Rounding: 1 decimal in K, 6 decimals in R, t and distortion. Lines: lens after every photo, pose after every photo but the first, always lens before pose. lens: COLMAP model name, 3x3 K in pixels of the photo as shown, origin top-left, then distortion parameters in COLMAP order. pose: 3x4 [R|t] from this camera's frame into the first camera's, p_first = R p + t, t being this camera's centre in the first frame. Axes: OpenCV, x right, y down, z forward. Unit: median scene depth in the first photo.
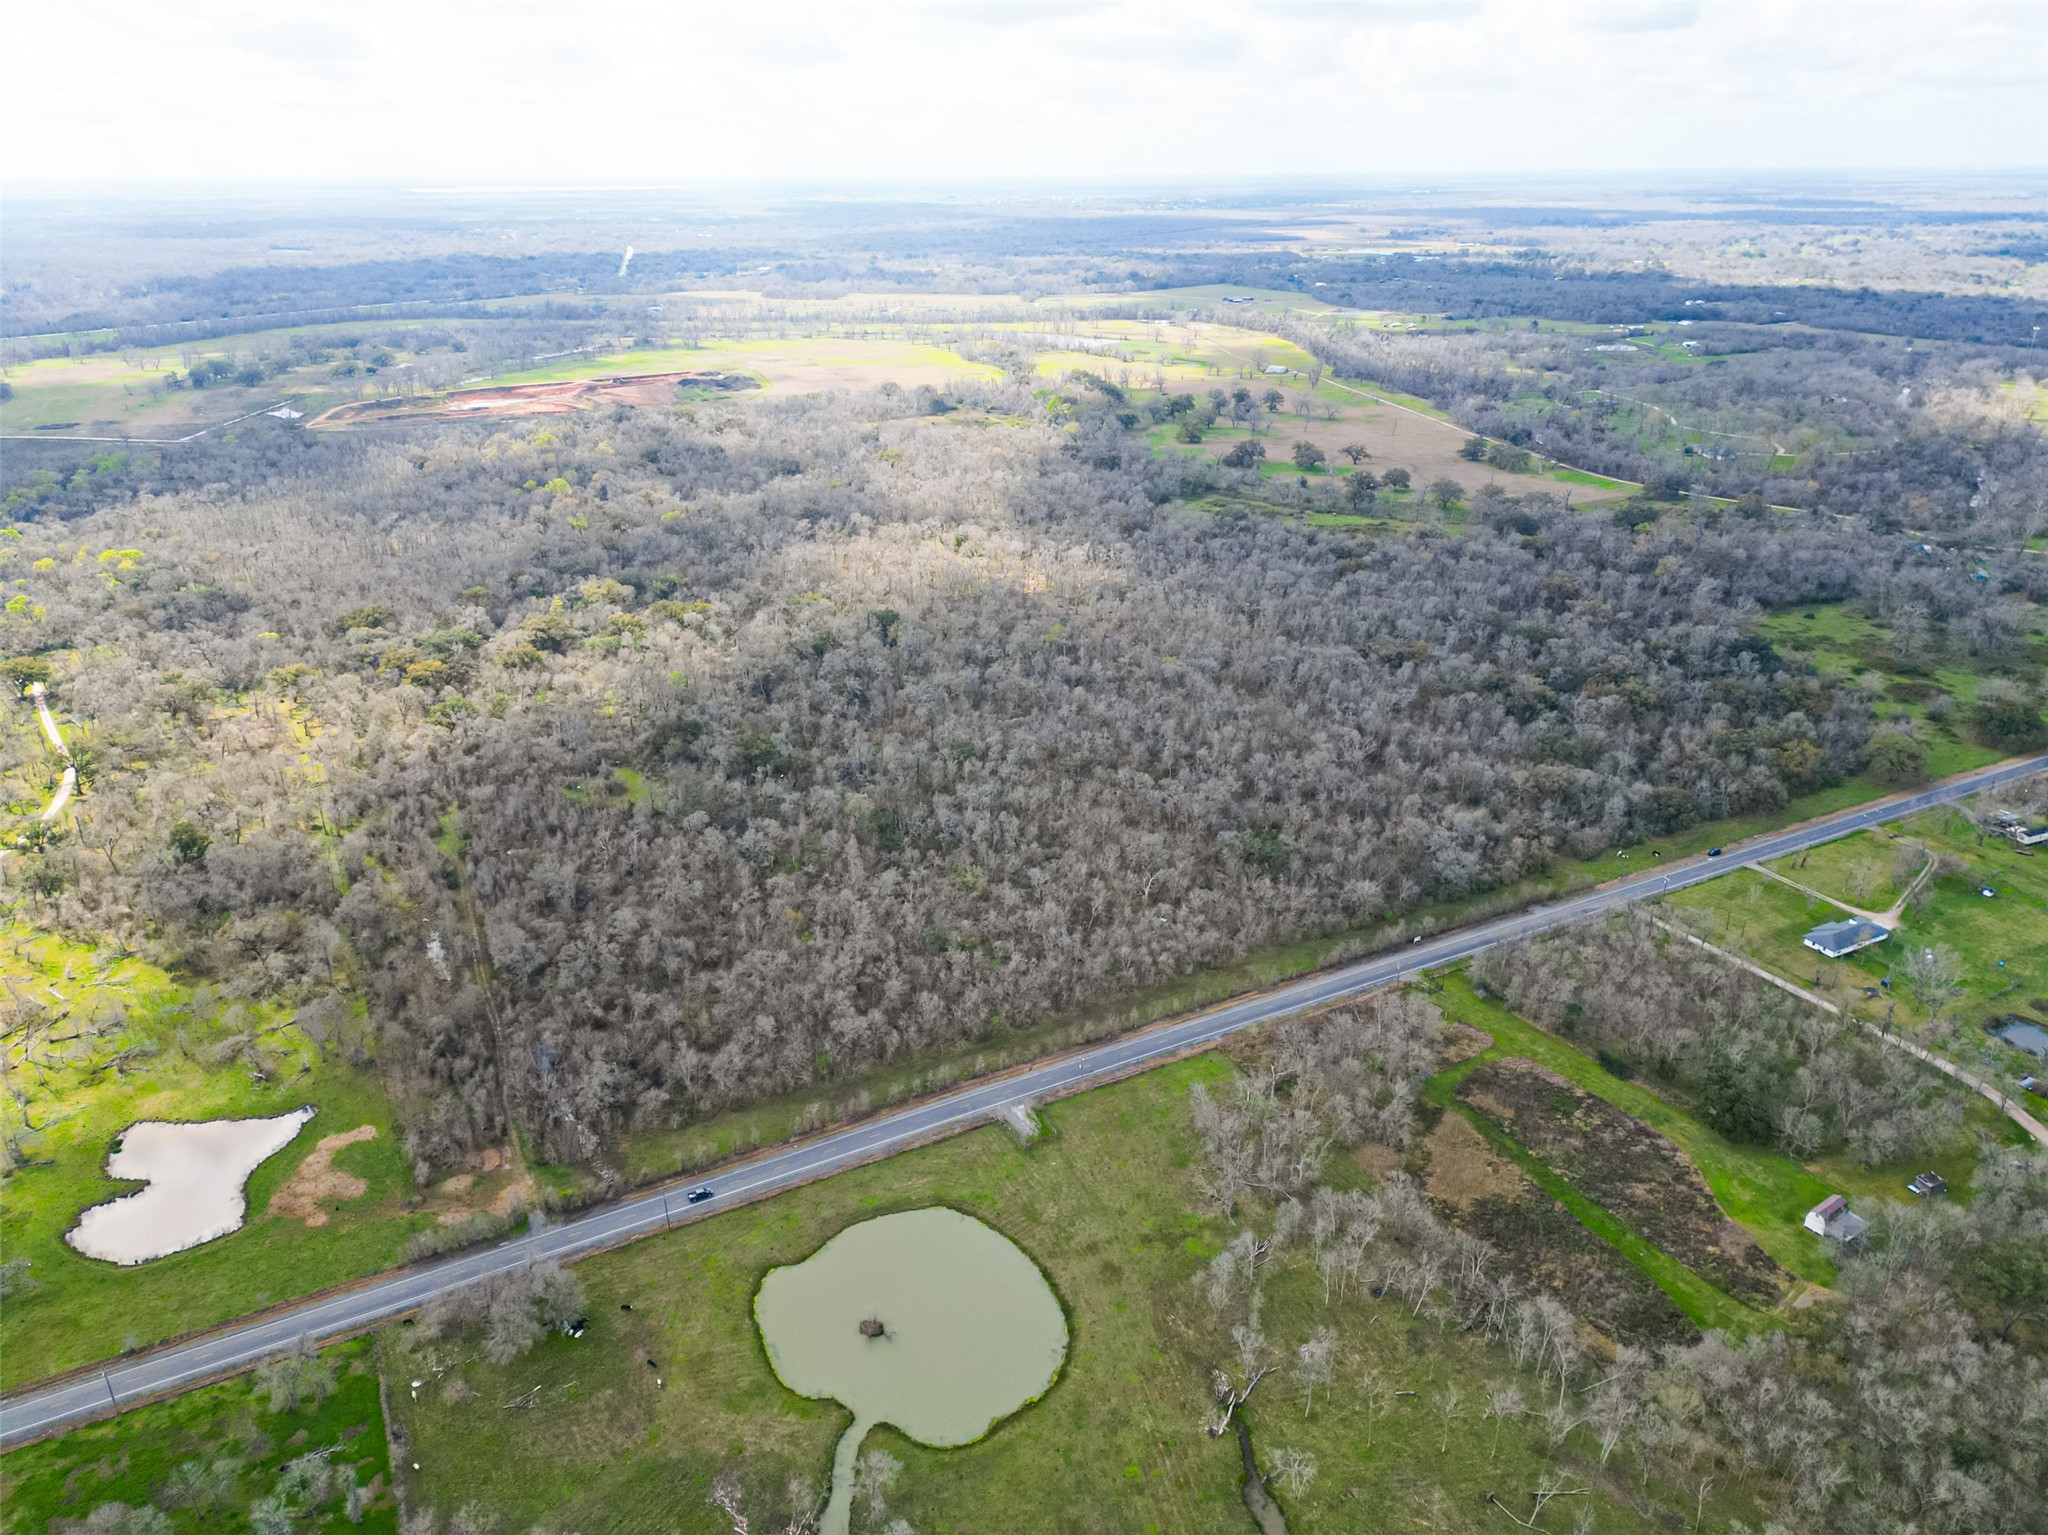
lens RADIAL K [[1425.6, 0, 1020.2], [0, 1425.6, 767.5], [0, 0, 1]] dist [0.079383, -0.076400]
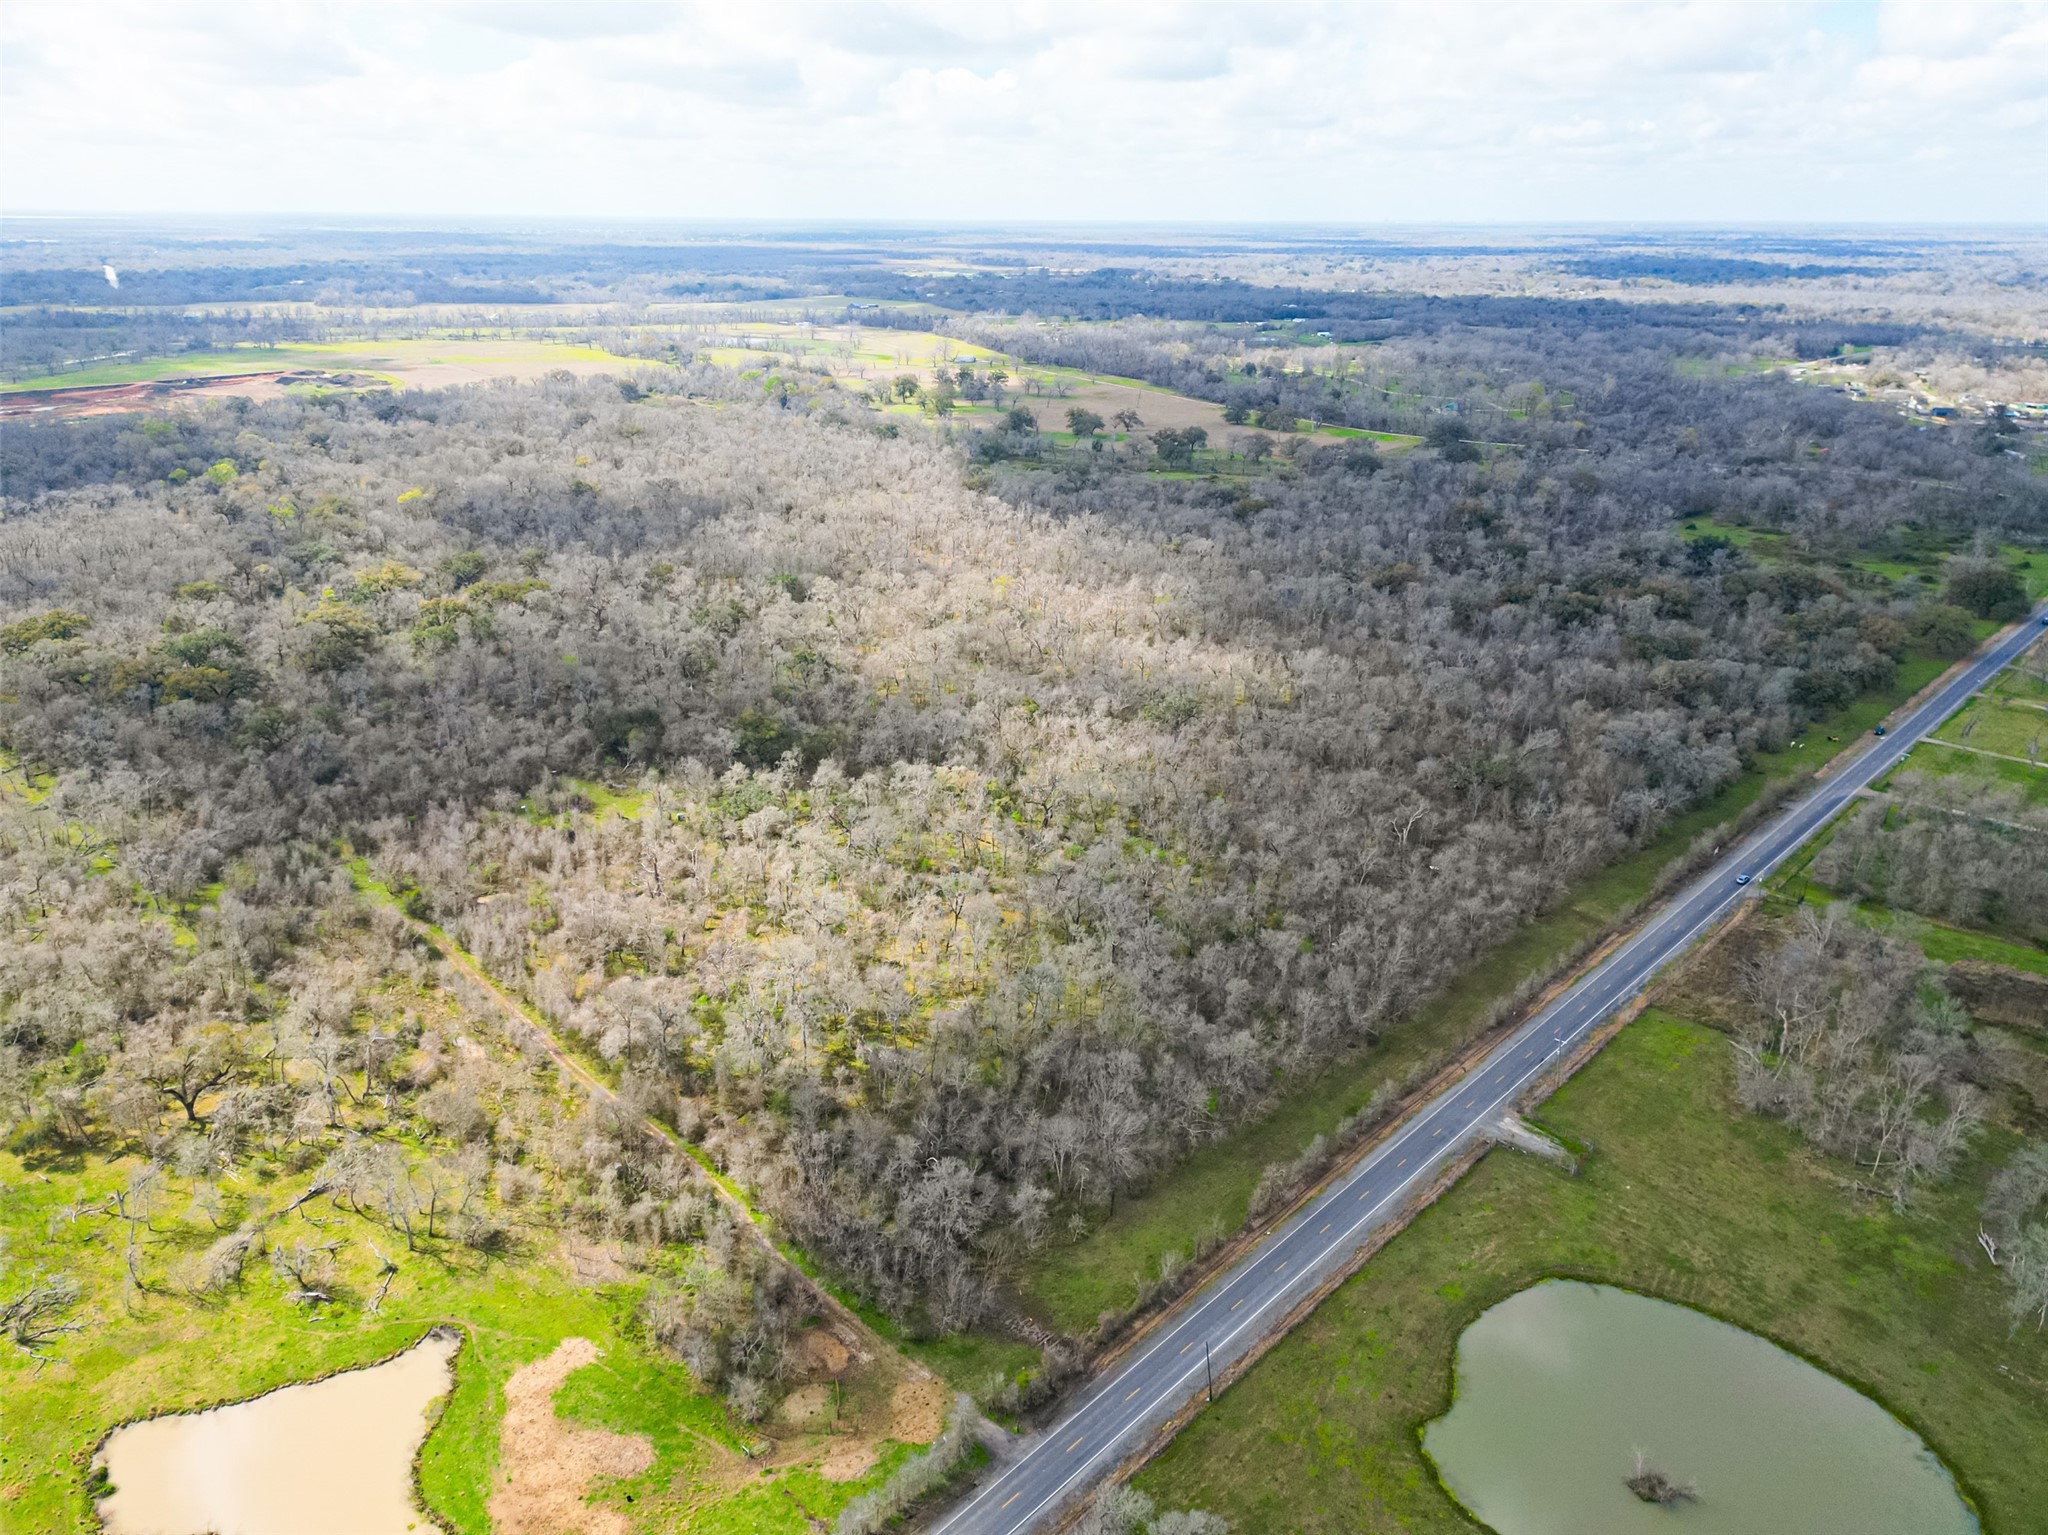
lens RADIAL K [[1425.6, 0, 1020.2], [0, 1425.6, 767.5], [0, 0, 1]] dist [0.079383, -0.076400]
pose [[0.951199, -0.101538, 0.291395, -0.313080], [0.109807, 0.993879, -0.012119, 0.033528], [-0.288381, 0.043525, 0.956526, 0.280520]]
